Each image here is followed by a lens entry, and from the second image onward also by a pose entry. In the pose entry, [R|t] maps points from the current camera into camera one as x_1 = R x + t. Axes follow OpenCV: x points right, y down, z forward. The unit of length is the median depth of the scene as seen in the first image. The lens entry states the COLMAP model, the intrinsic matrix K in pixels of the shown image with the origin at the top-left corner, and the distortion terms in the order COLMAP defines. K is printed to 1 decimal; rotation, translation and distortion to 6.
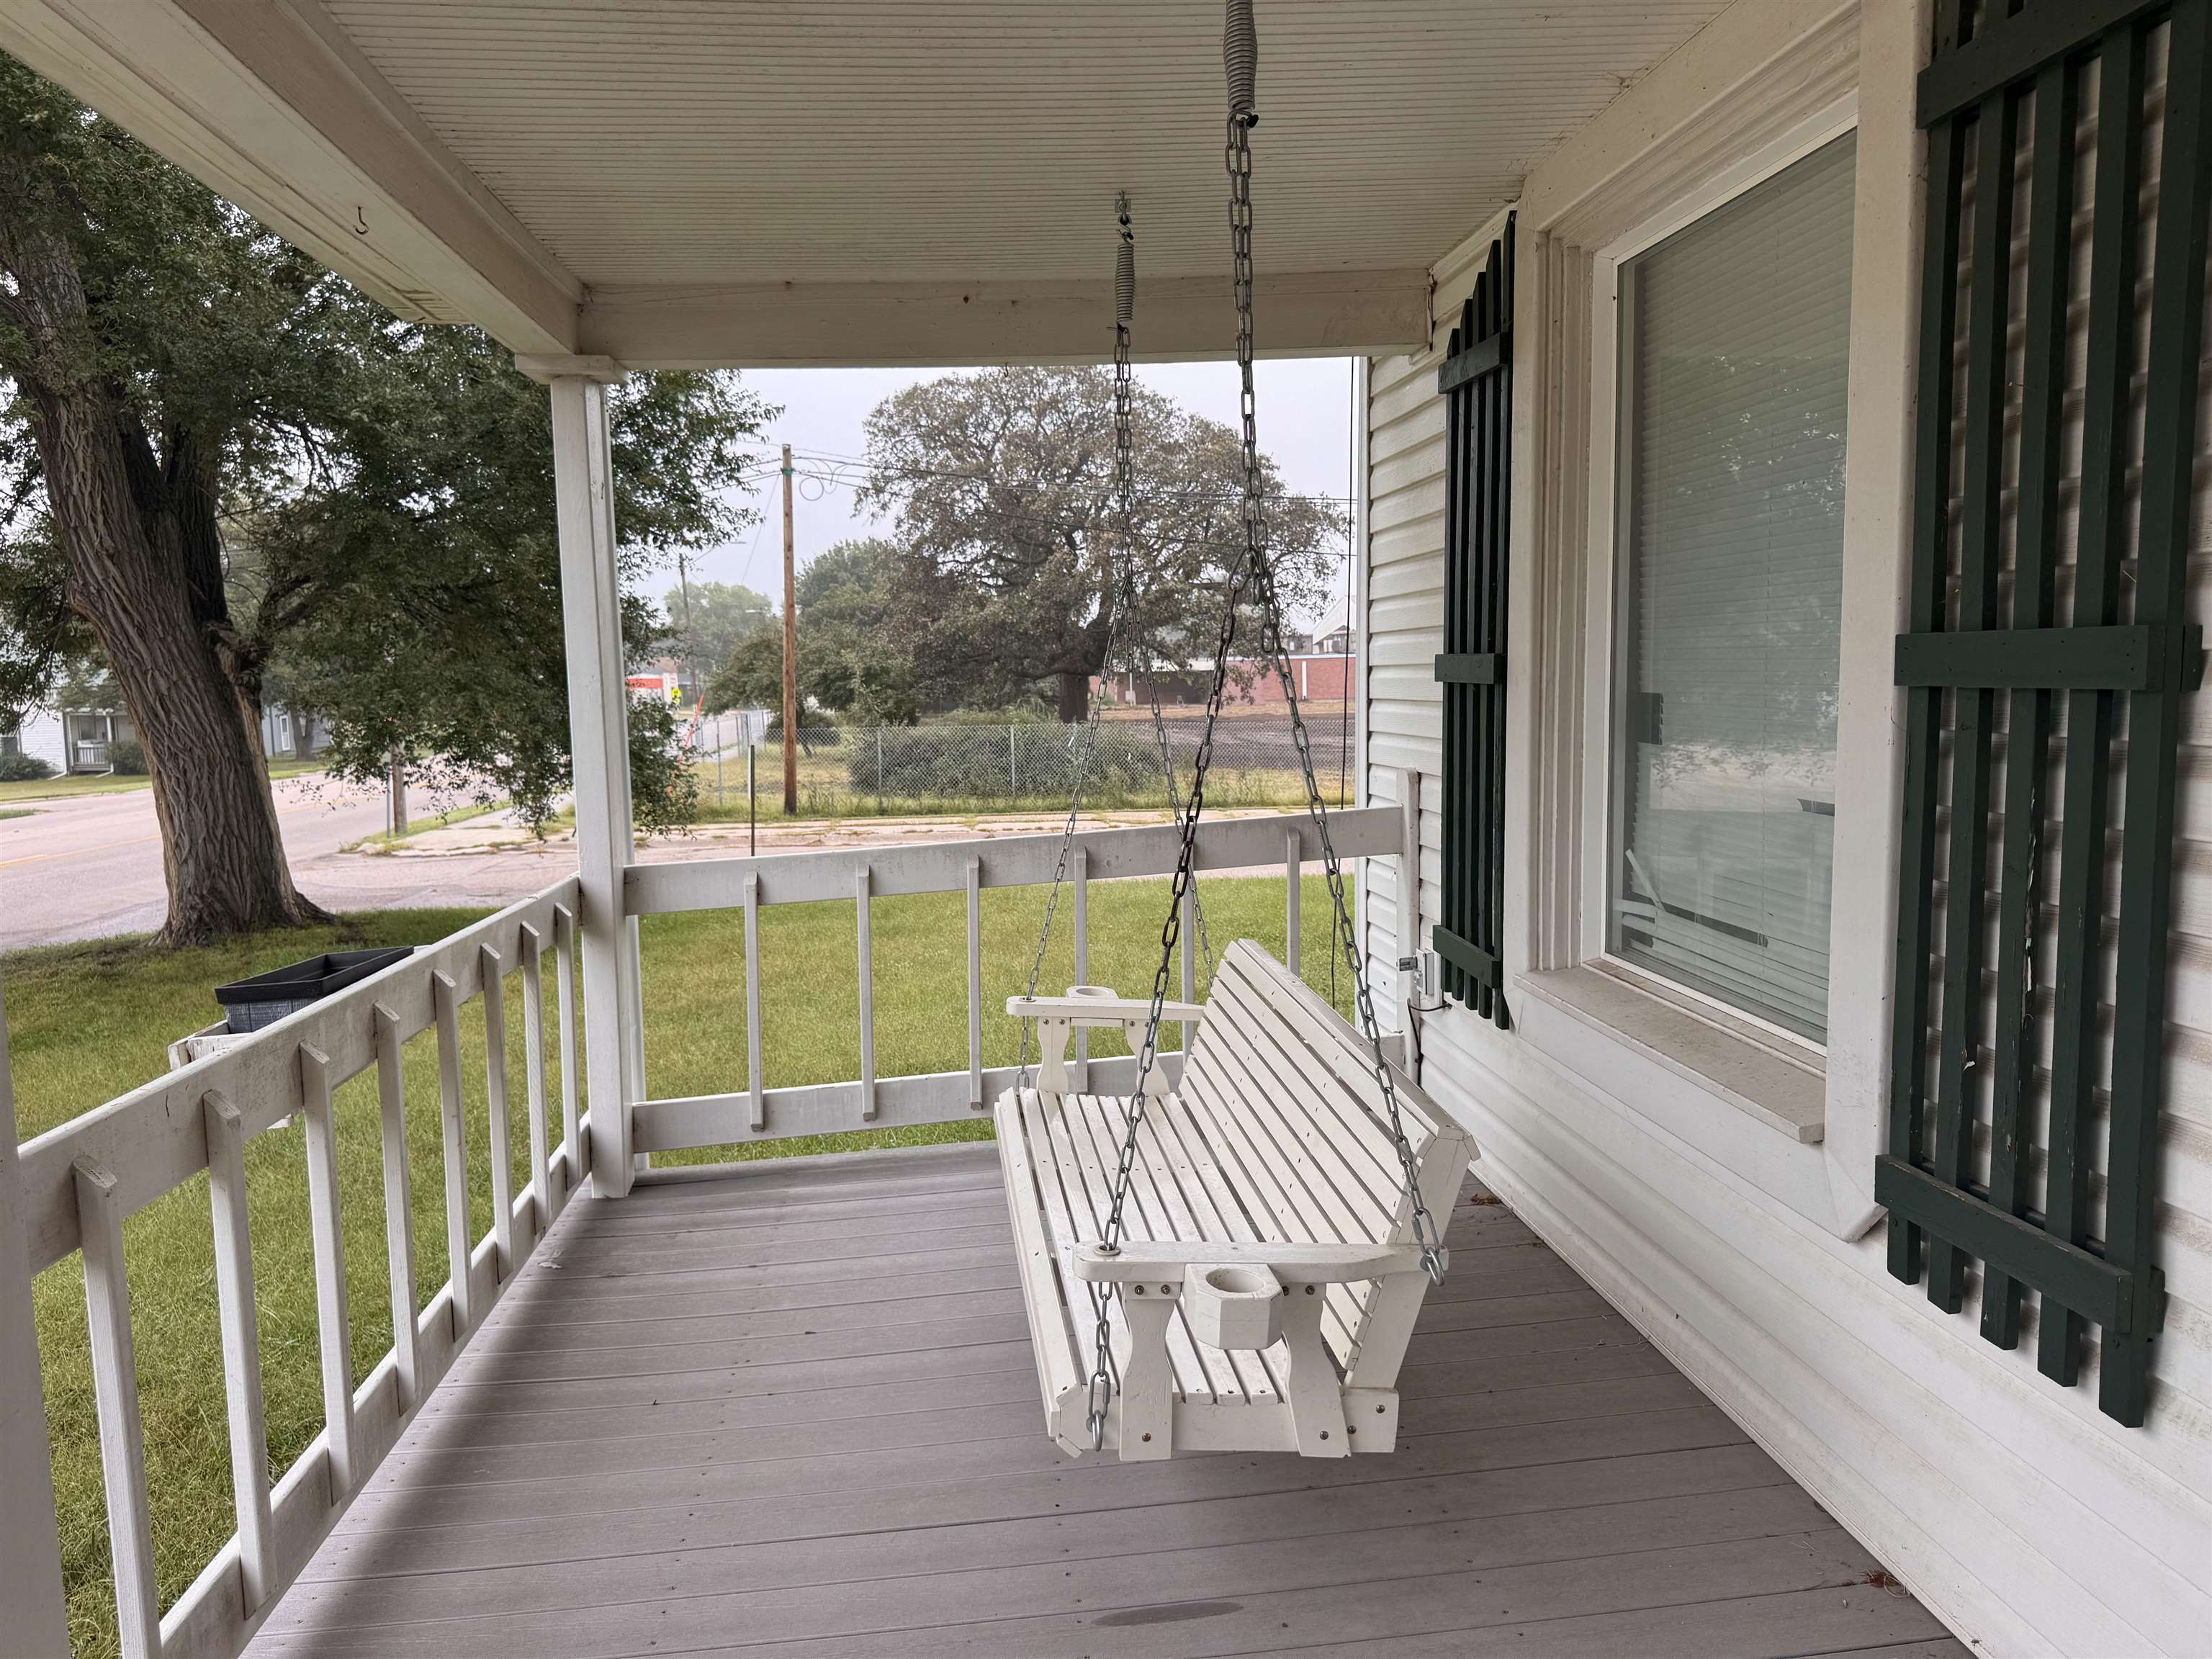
lens RADIAL K [[1573.9, 0, 1109.1], [0, 1573.9, 830.1], [0, 0, 1]] dist [0.006990, 0.000625]
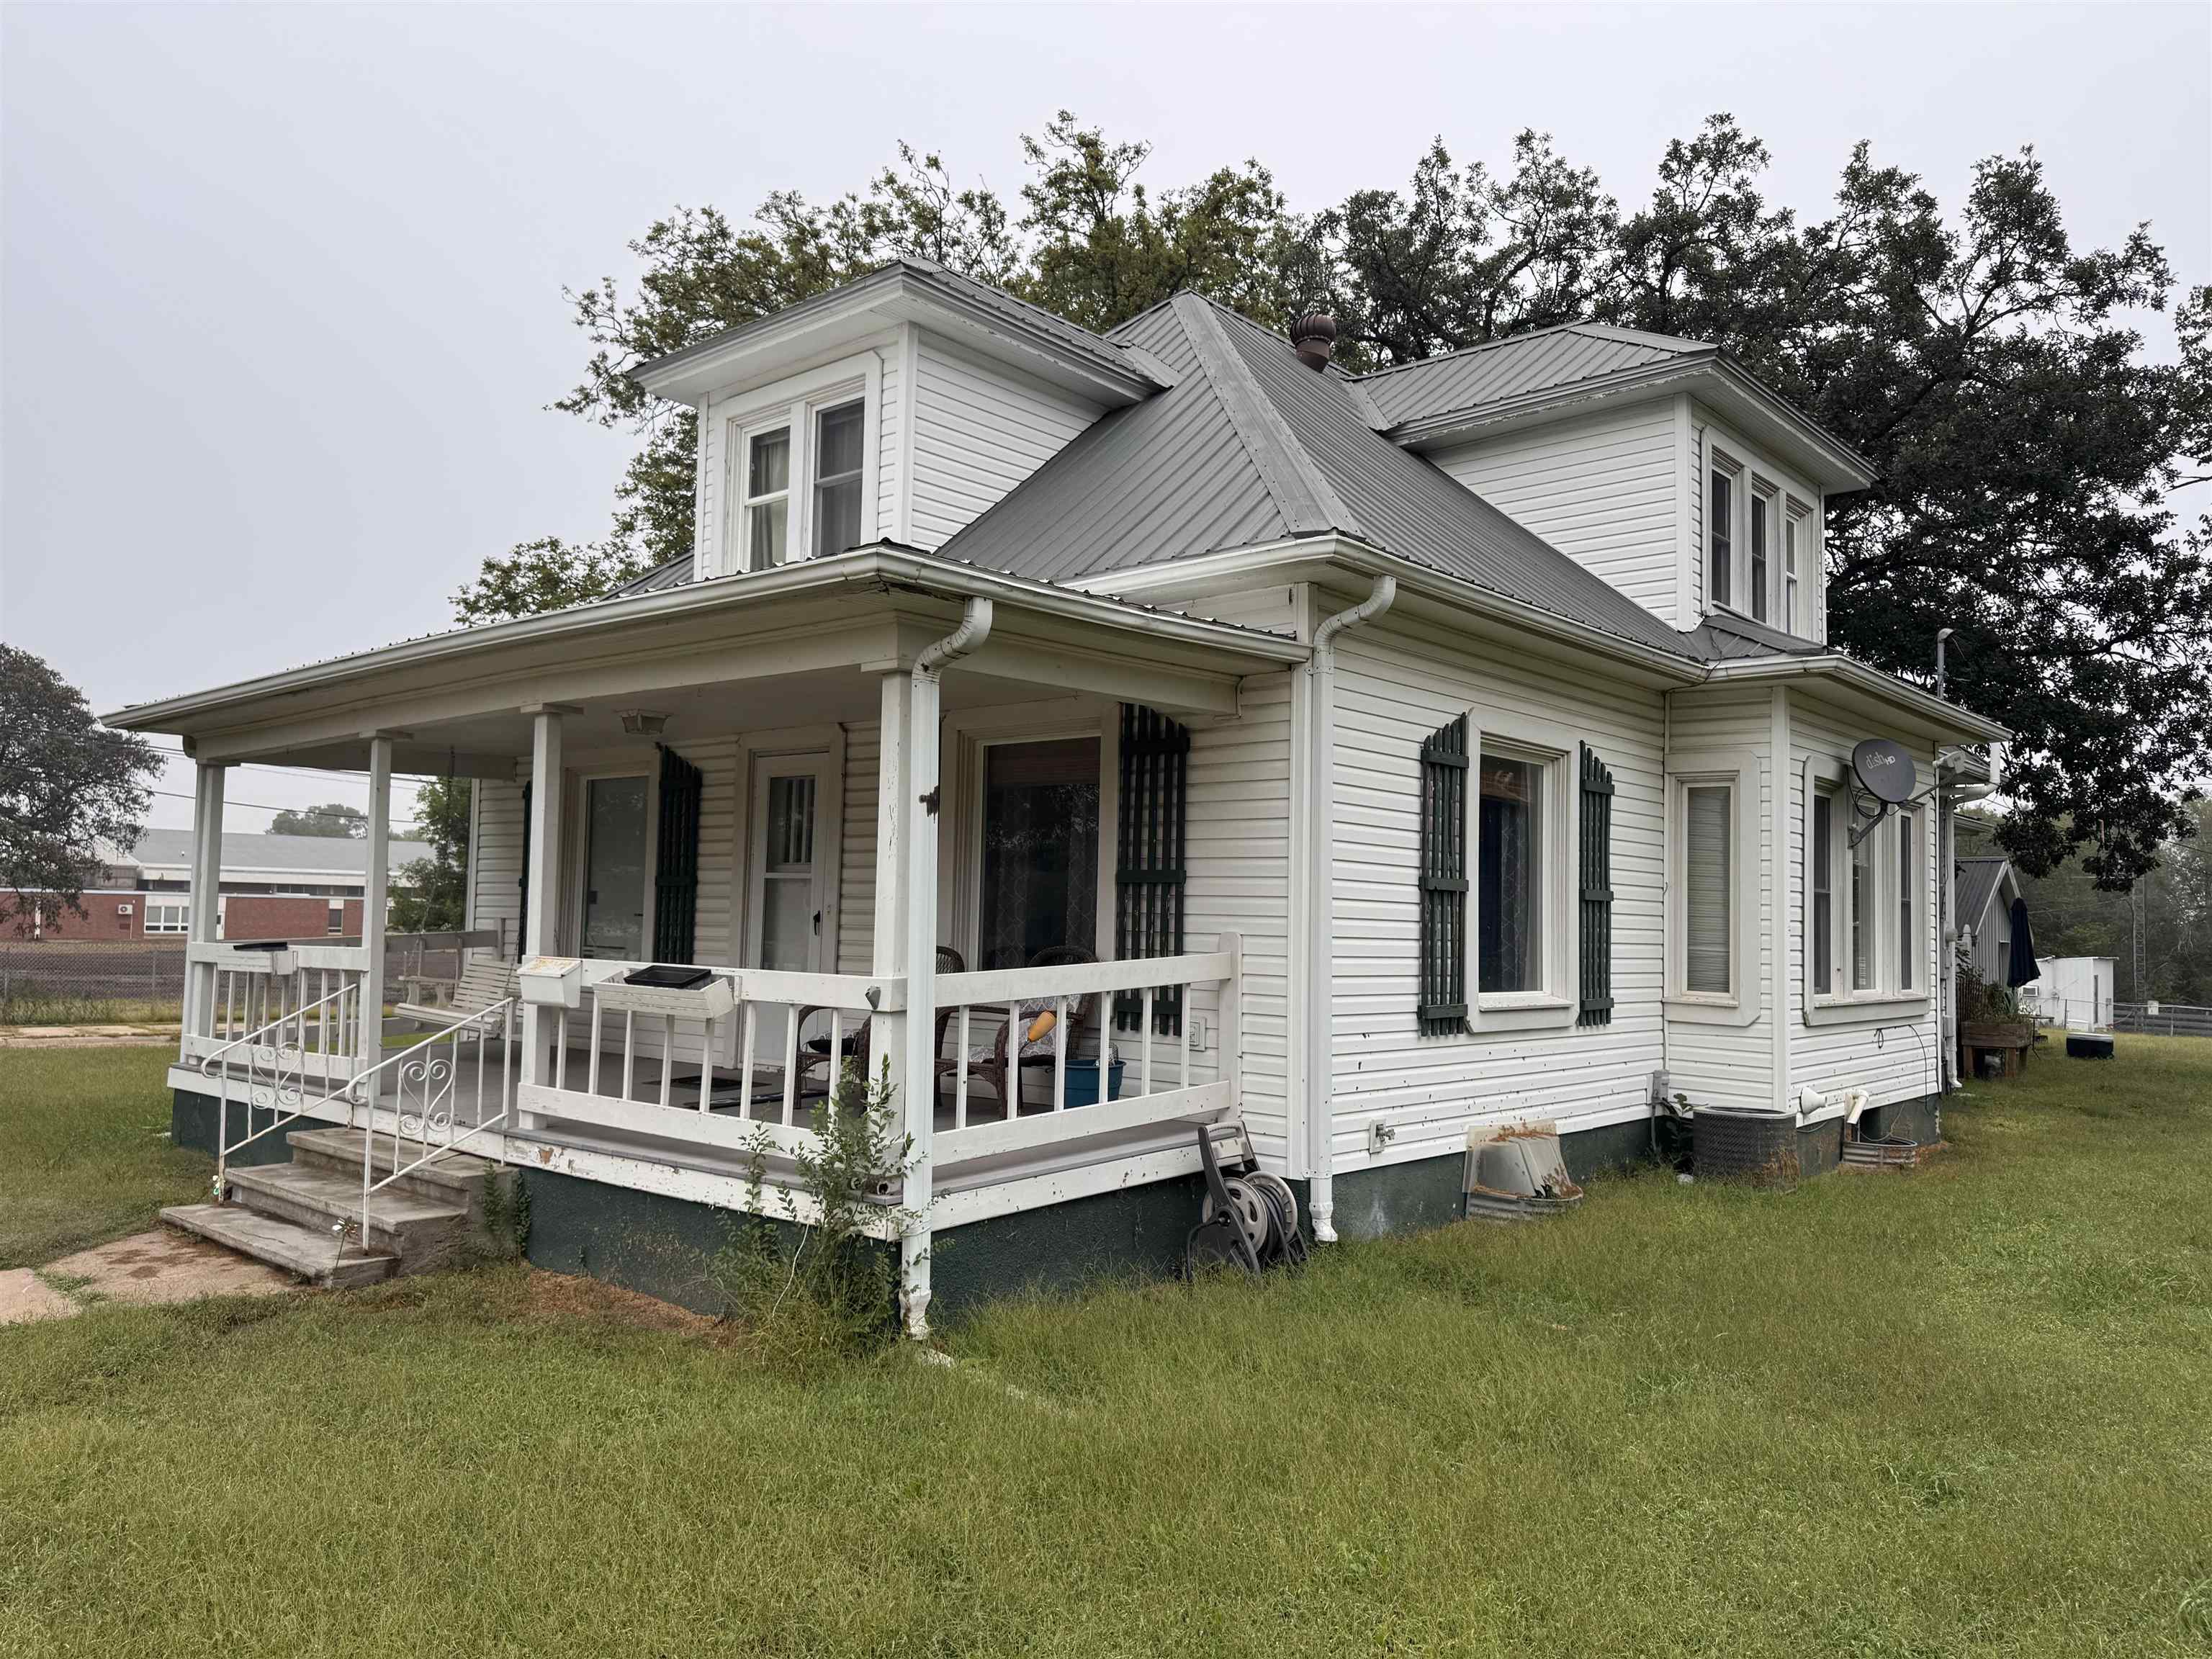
lens RADIAL K [[1573.9, 0, 1100.2], [0, 1573.9, 826.7], [0, 0, 1]] dist [0.006990, 0.000625]
pose [[0.740301, 0.072991, 0.668302, -0.095560], [0.036332, 0.988292, -0.148186, 0.027012], [-0.671293, 0.133982, 0.728981, -0.191731]]
